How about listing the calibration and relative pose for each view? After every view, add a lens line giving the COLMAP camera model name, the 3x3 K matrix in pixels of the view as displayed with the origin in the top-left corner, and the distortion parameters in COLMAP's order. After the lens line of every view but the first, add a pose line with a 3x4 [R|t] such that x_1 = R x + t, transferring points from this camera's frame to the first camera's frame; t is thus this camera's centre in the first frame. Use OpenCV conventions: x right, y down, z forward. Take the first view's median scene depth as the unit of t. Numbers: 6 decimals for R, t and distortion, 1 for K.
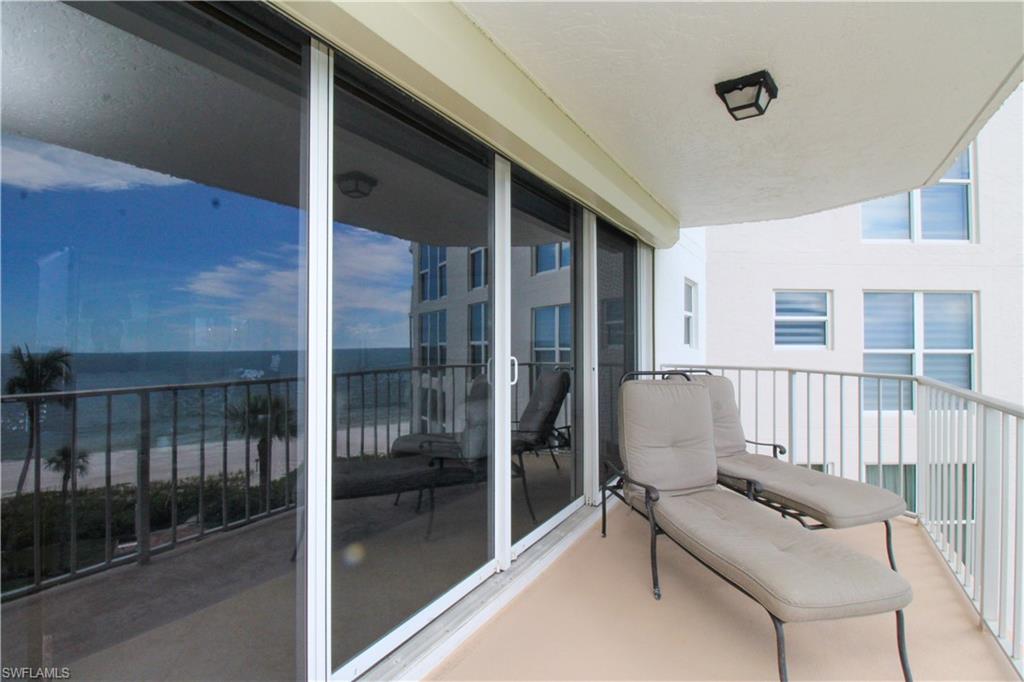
lens RADIAL K [[479.3, 0, 496.4], [0, 479.3, 325.1], [0, 0, 1]] dist [-0.009435, -0.000248]
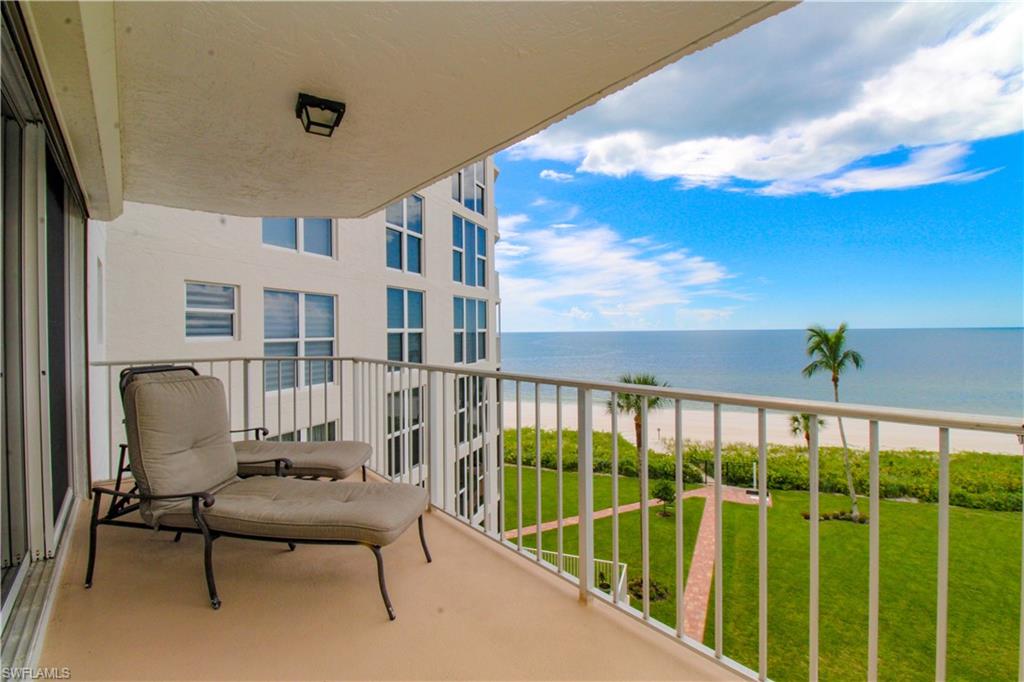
lens RADIAL K [[479.3, 0, 496.4], [0, 479.3, 325.1], [0, 0, 1]] dist [-0.009435, -0.000248]
pose [[0.370643, 0.003466, 0.928769, -0.185620], [-0.018688, 0.999818, 0.003727, 0.003403], [-0.928587, -0.018738, 0.370641, 0.089176]]
